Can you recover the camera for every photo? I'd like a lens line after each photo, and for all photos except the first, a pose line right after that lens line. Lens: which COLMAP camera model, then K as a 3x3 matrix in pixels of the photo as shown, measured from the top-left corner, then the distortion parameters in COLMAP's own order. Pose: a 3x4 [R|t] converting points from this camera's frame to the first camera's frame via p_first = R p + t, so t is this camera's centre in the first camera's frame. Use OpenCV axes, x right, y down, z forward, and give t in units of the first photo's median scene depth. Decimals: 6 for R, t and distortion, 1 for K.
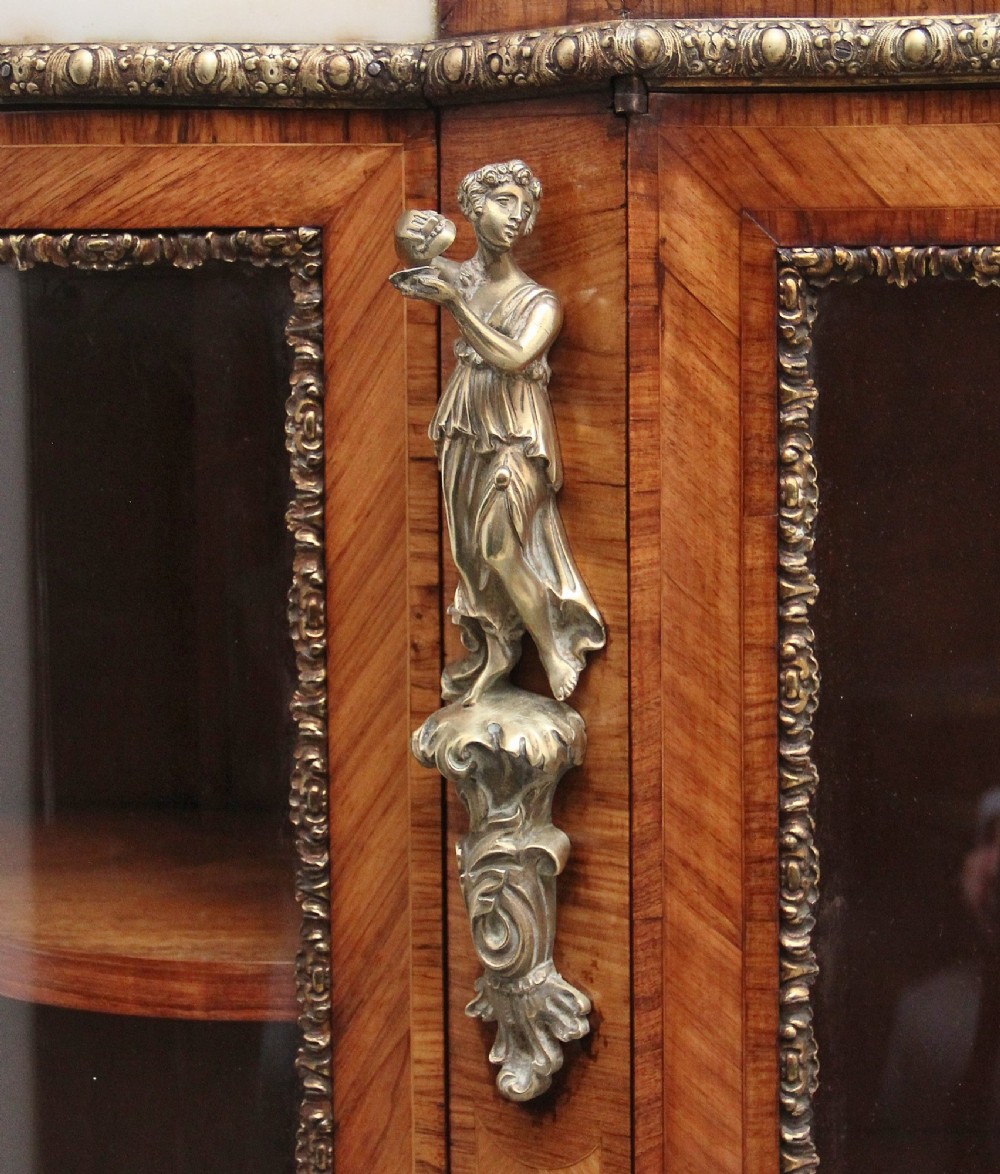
lens RADIAL K [[3446.4, 0, 500.2], [0, 3446.4, 587.4], [0, 0, 1]] dist [0.118669, 0.000000]
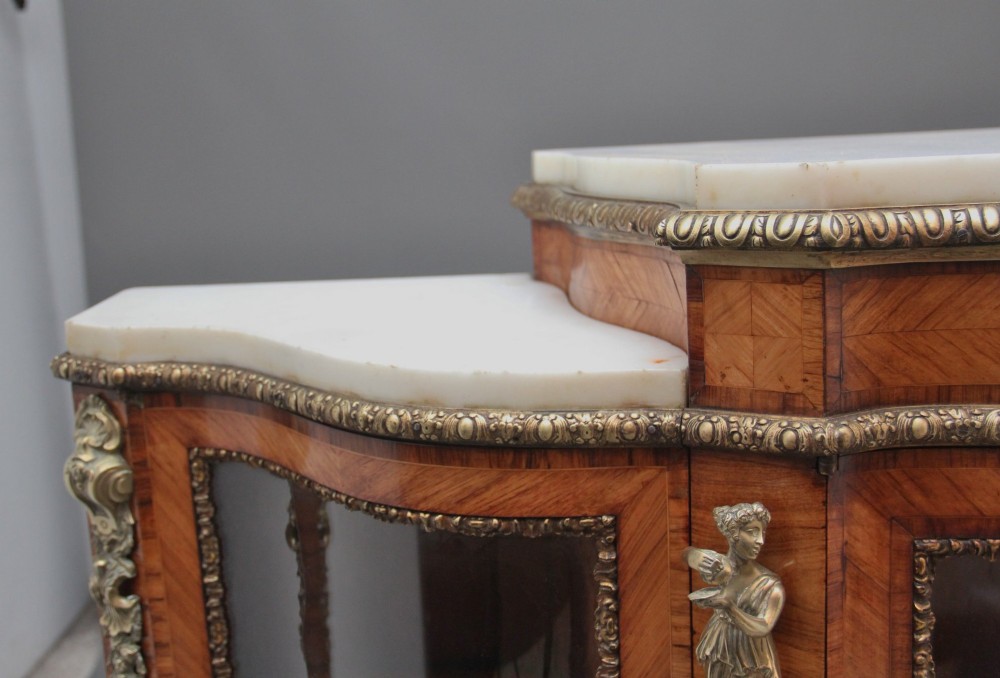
lens RADIAL K [[1300.0, 0, 429.0], [0, 1300.0, 286.4], [0, 0, 1]] dist [-0.059289, 0.000000]
pose [[0.998557, -0.052954, -0.008889, -0.132918], [0.053470, 0.995788, 0.074478, -0.270730], [0.004908, -0.074846, 0.997183, 0.406768]]
